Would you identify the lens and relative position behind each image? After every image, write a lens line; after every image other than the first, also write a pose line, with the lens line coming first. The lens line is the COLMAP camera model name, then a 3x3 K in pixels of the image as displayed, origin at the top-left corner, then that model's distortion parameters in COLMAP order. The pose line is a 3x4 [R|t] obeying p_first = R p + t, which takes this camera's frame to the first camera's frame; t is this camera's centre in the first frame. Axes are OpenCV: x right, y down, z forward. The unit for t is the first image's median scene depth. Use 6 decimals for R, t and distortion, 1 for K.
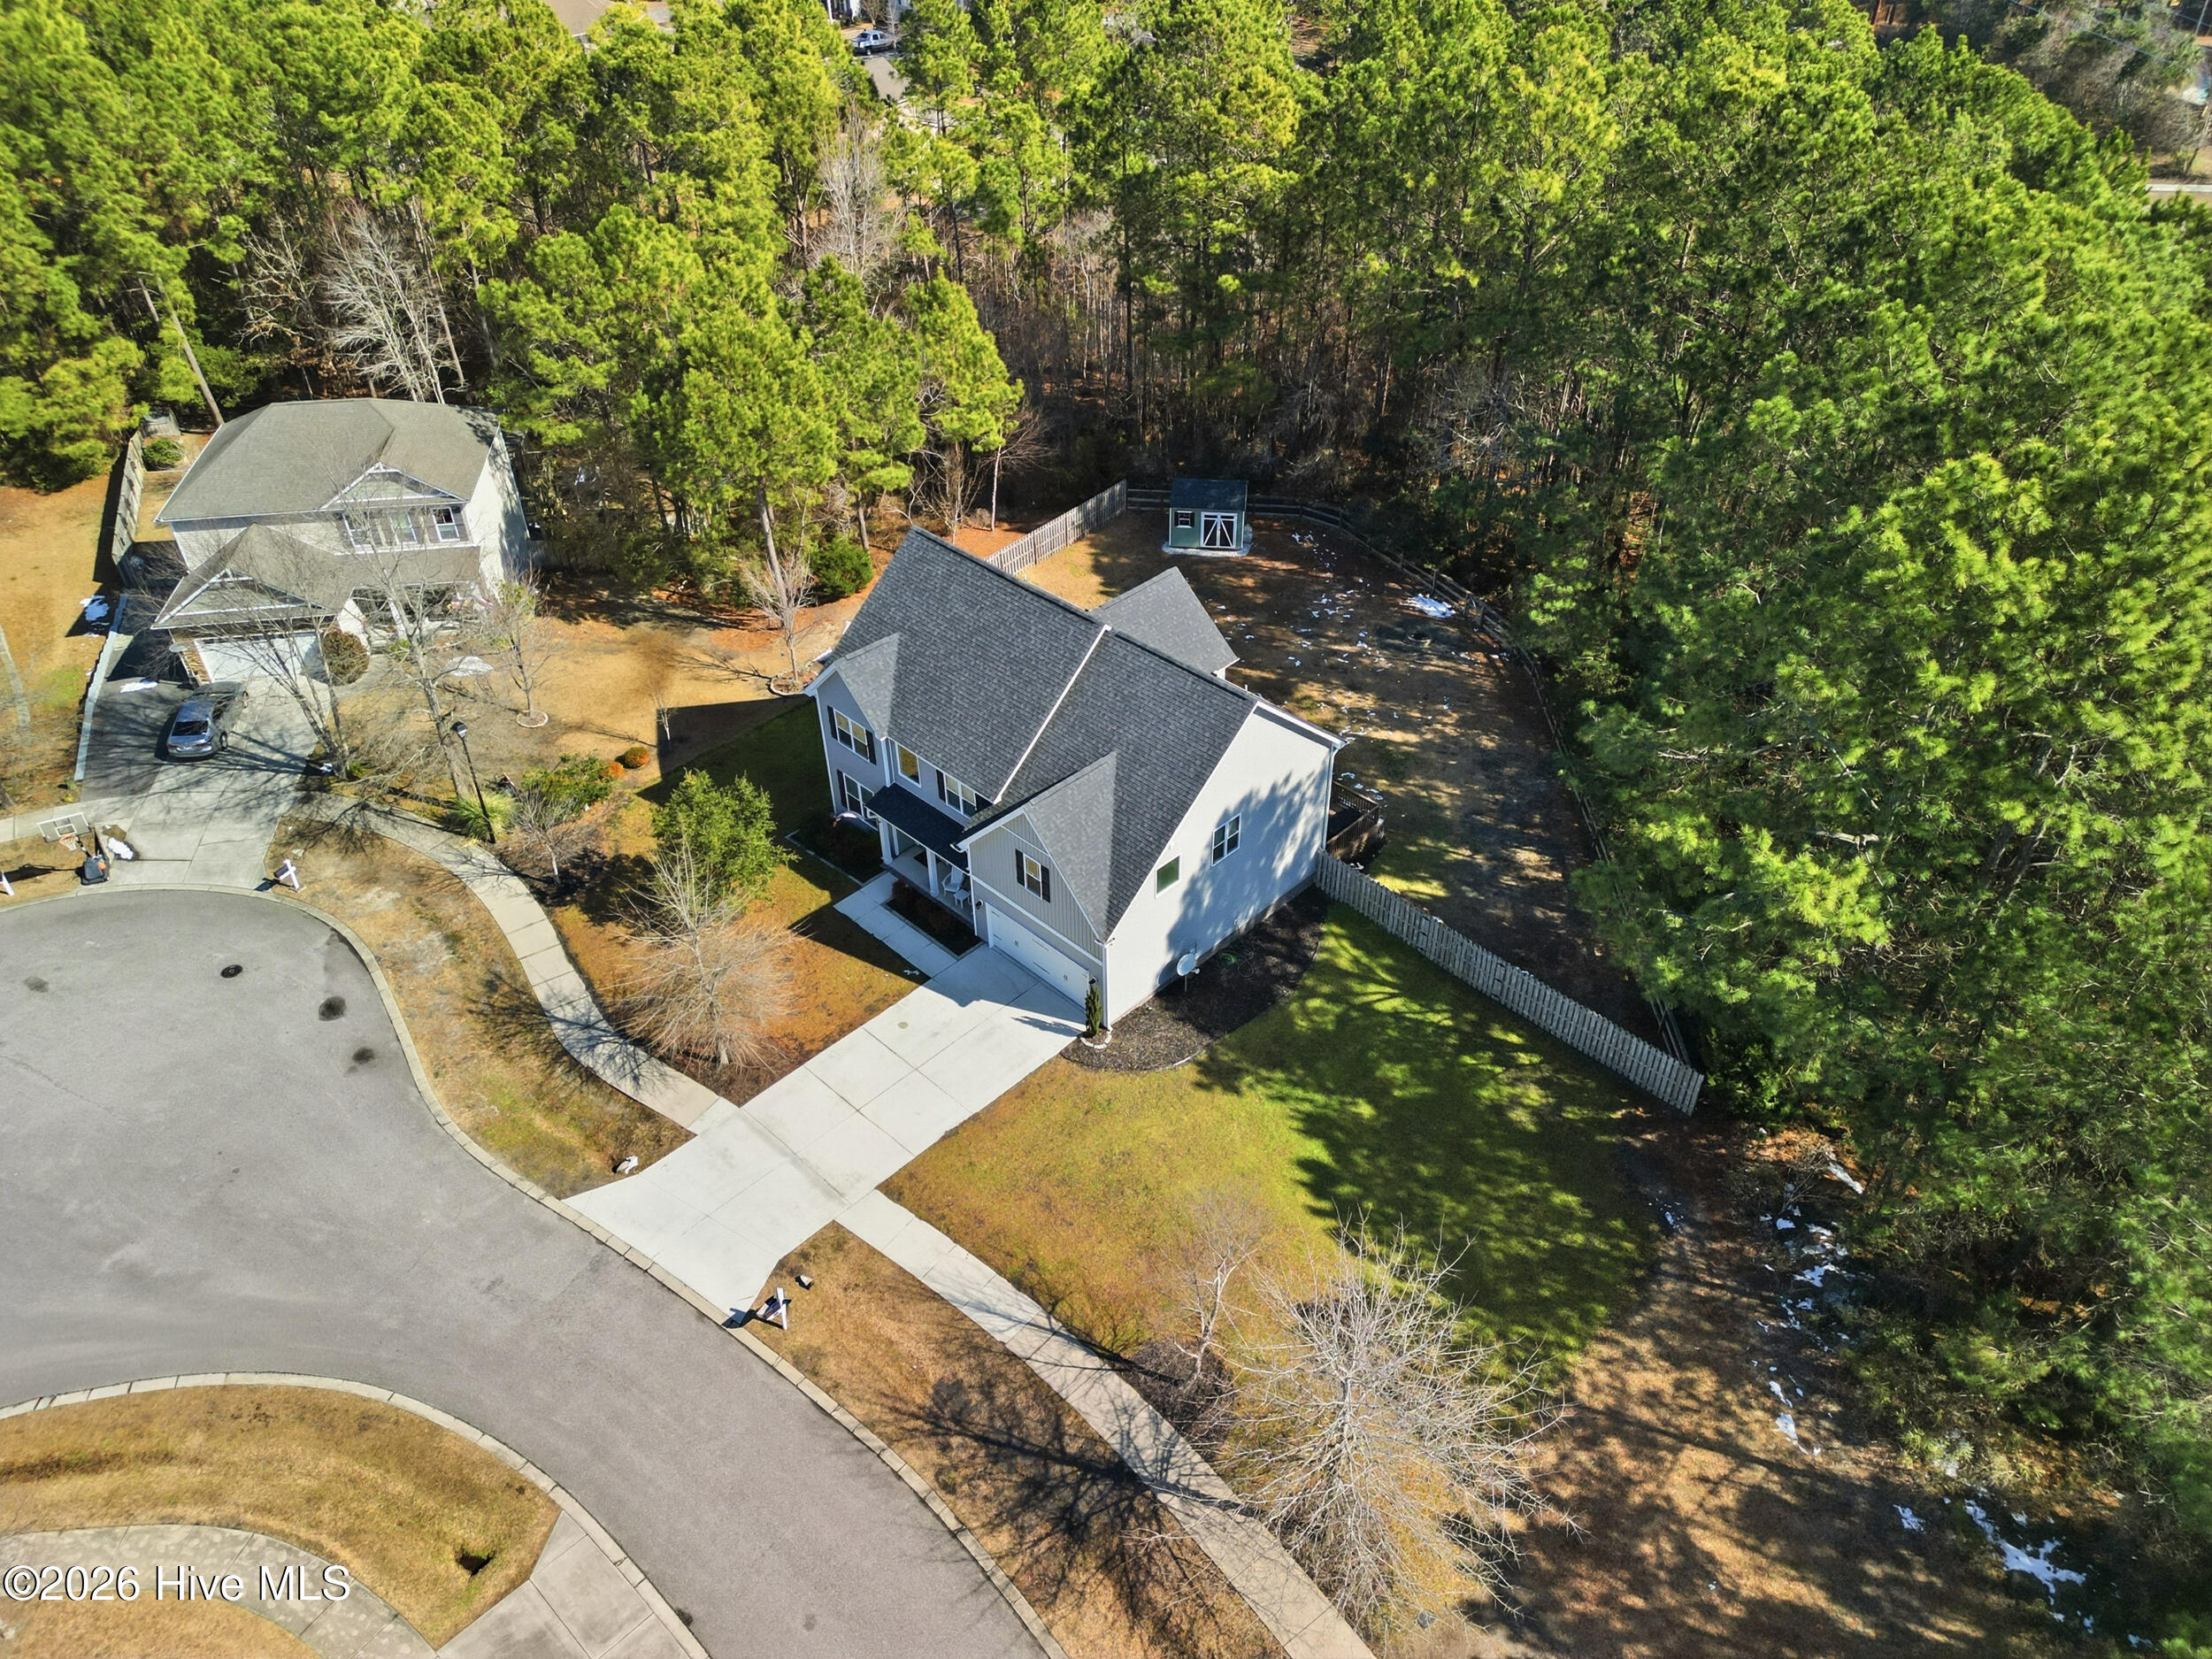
lens RADIAL K [[1549.8, 0, 1108.5], [0, 1549.8, 827.4], [0, 0, 1]] dist [0.082116, -0.074904]
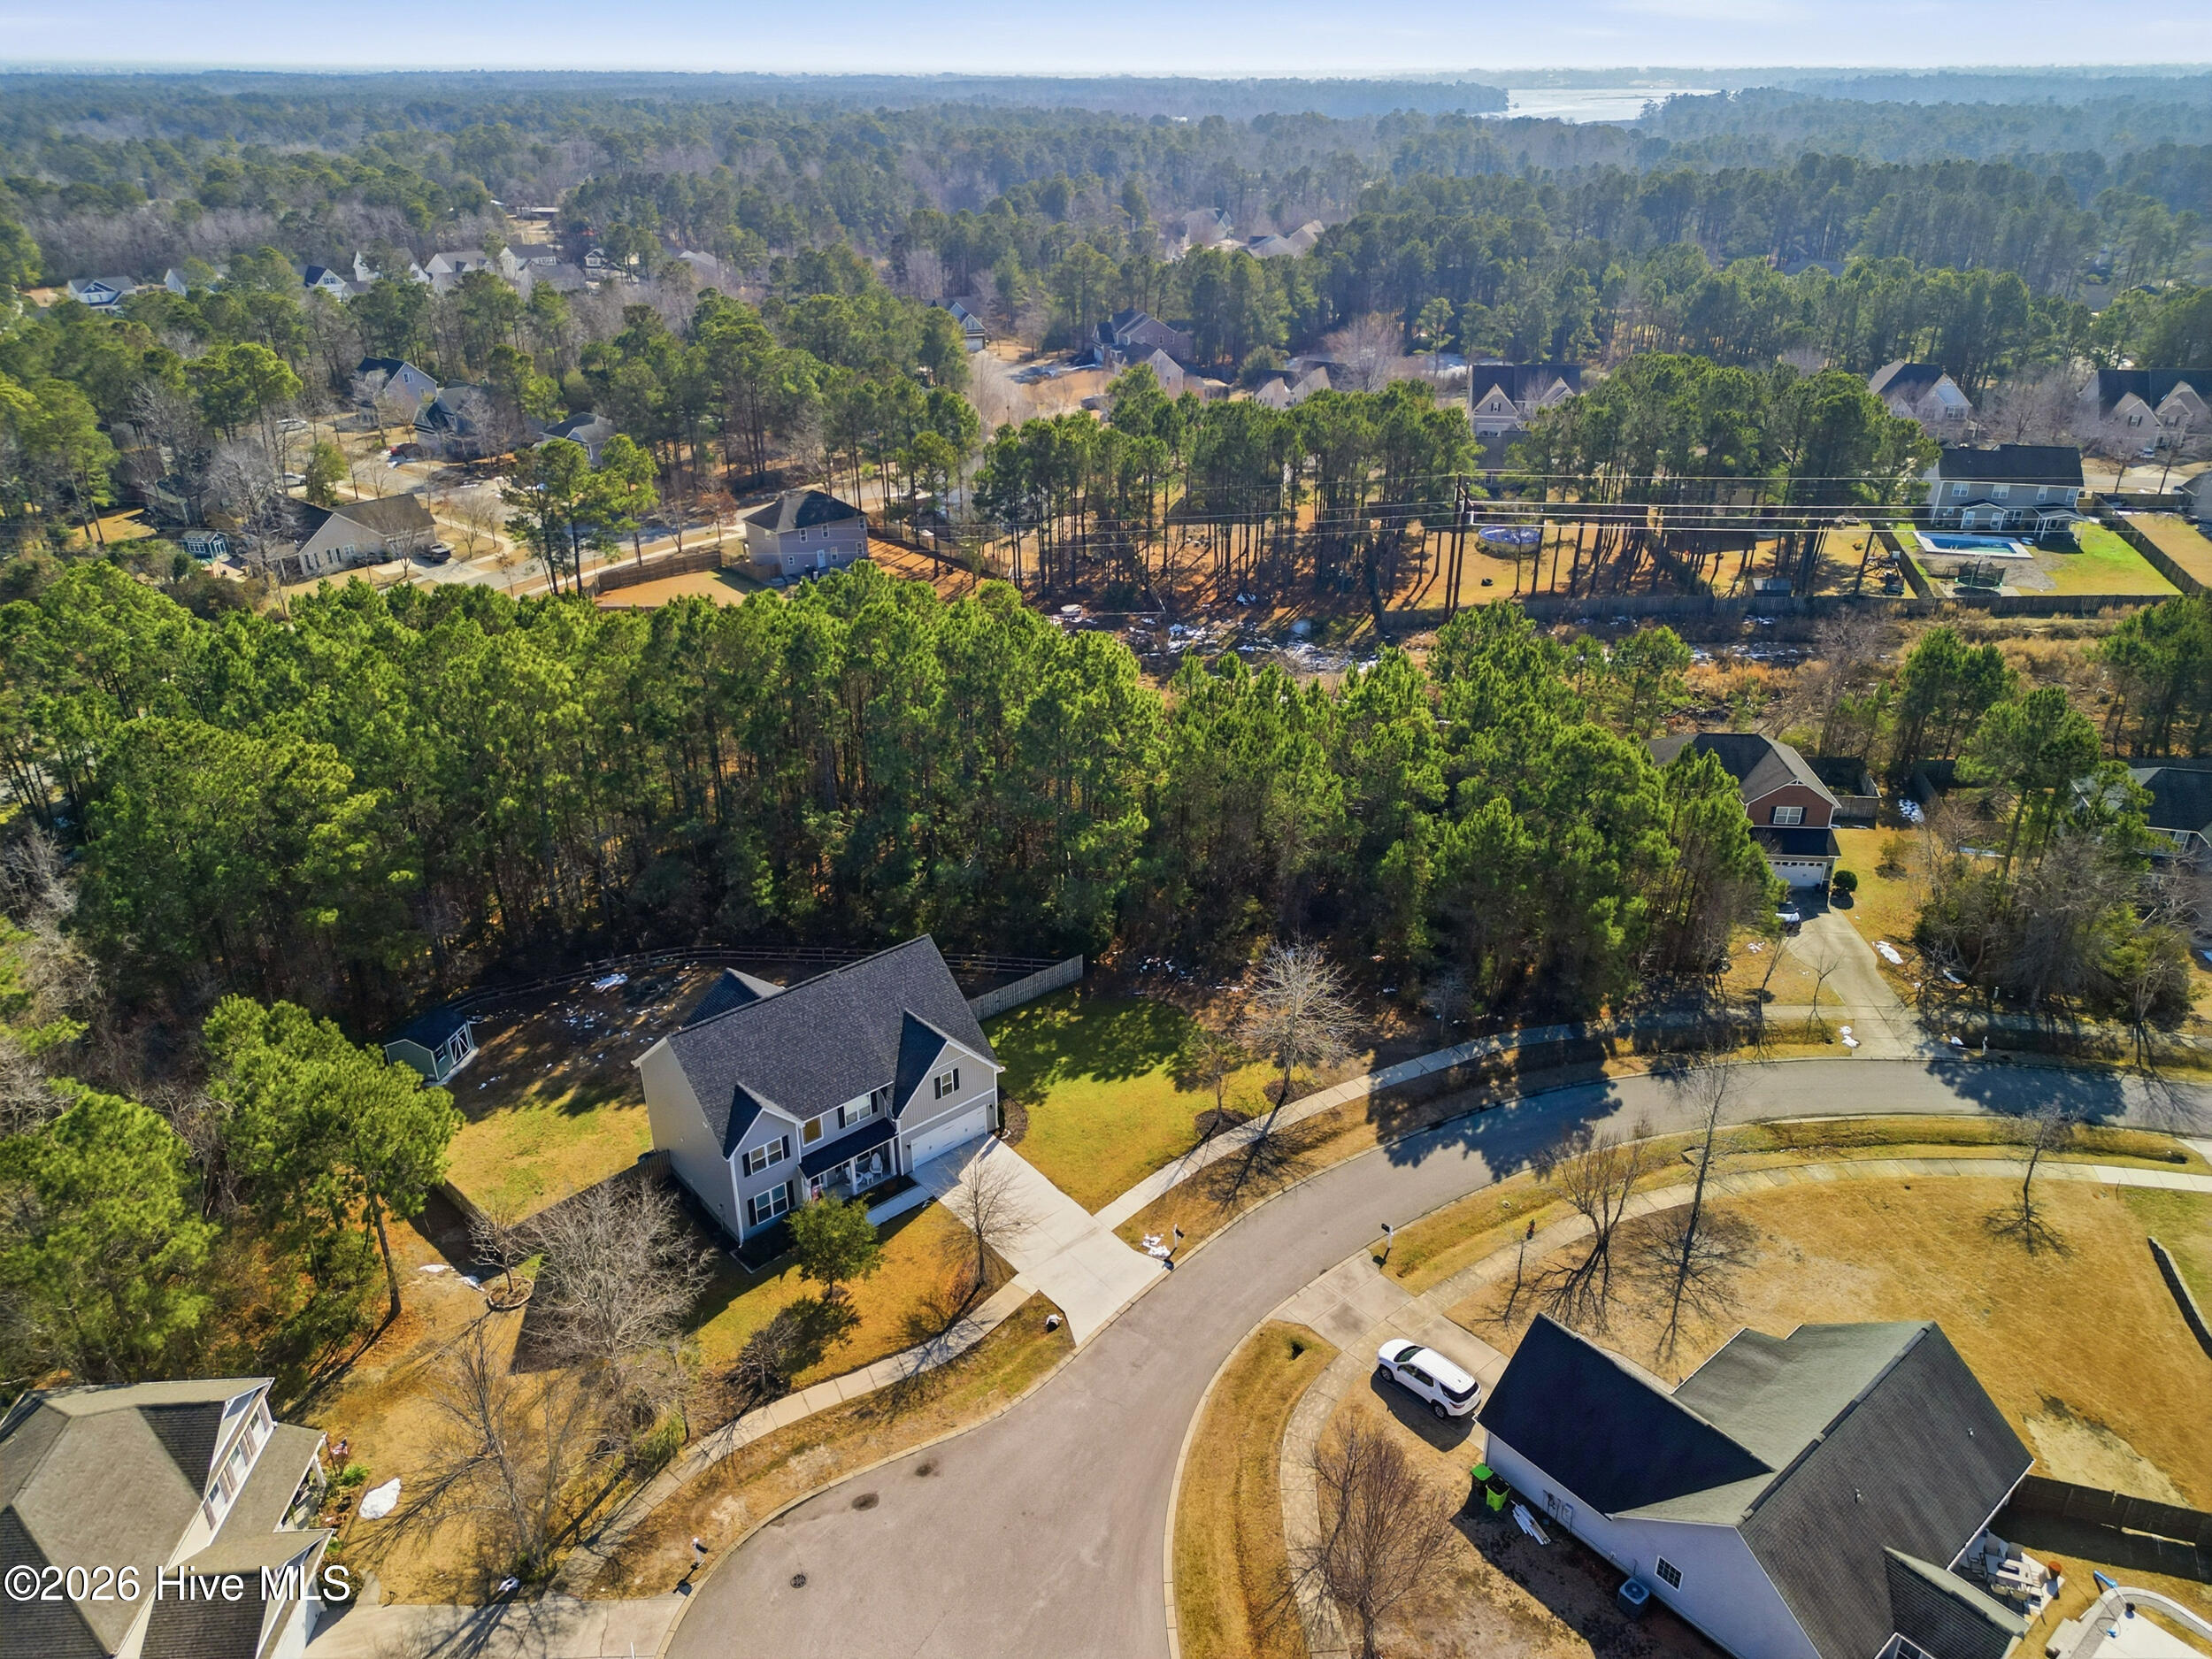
lens RADIAL K [[1549.8, 0, 1124.2], [0, 1549.8, 817.8], [0, 0, 1]] dist [0.082116, -0.074904]
pose [[0.092468, -0.433611, 0.896343, -1.421857], [0.617469, 0.731180, 0.290013, -0.552124], [-0.781141, 0.526648, 0.335352, 0.109906]]
